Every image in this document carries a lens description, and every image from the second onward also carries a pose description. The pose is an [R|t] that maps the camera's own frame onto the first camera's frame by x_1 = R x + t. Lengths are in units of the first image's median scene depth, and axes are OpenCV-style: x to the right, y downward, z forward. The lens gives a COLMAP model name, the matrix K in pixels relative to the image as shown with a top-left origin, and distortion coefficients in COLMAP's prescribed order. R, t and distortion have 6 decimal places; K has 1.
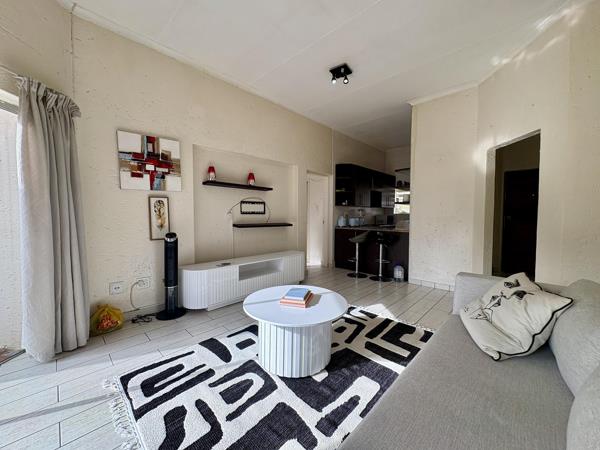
lens RADIAL K [[237.9, 0, 302.2], [0, 237.9, 225.5], [0, 0, 1]] dist [0.002533, -0.000362]
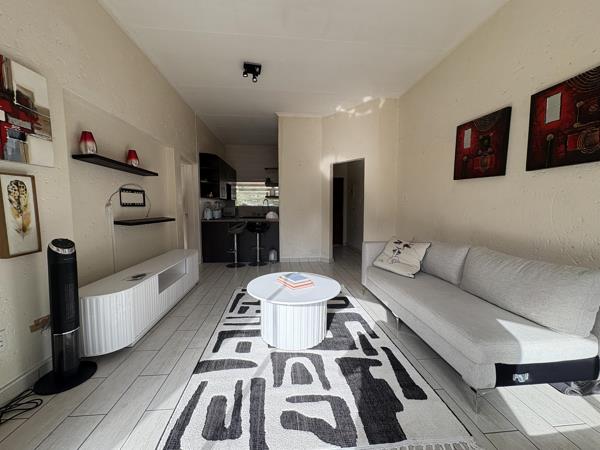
lens RADIAL K [[237.9, 0, 300.5], [0, 237.9, 224.8], [0, 0, 1]] dist [0.002533, -0.000362]
pose [[0.651360, -0.059489, 0.756434, -0.576187], [0.036583, 0.998225, 0.047003, -0.009728], [-0.757887, -0.002943, 0.652379, 0.174229]]
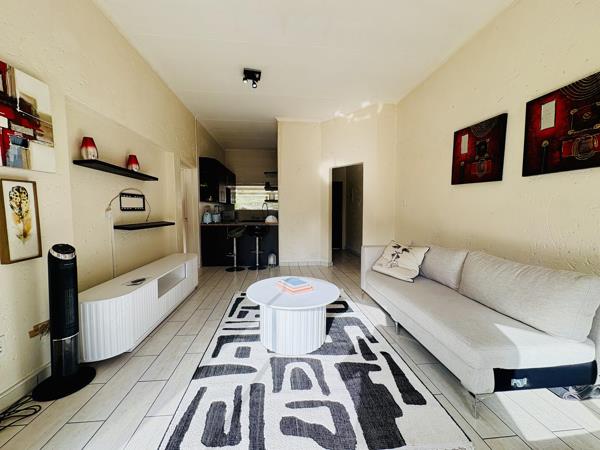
lens RADIAL K [[237.9, 0, 300.4], [0, 237.9, 224.8], [0, 0, 1]] dist [0.002533, -0.000362]
pose [[0.648895, -0.049765, 0.759249, -0.580034], [0.036839, 0.998743, 0.033978, -0.015166], [-0.759986, 0.005922, 0.649913, 0.171217]]
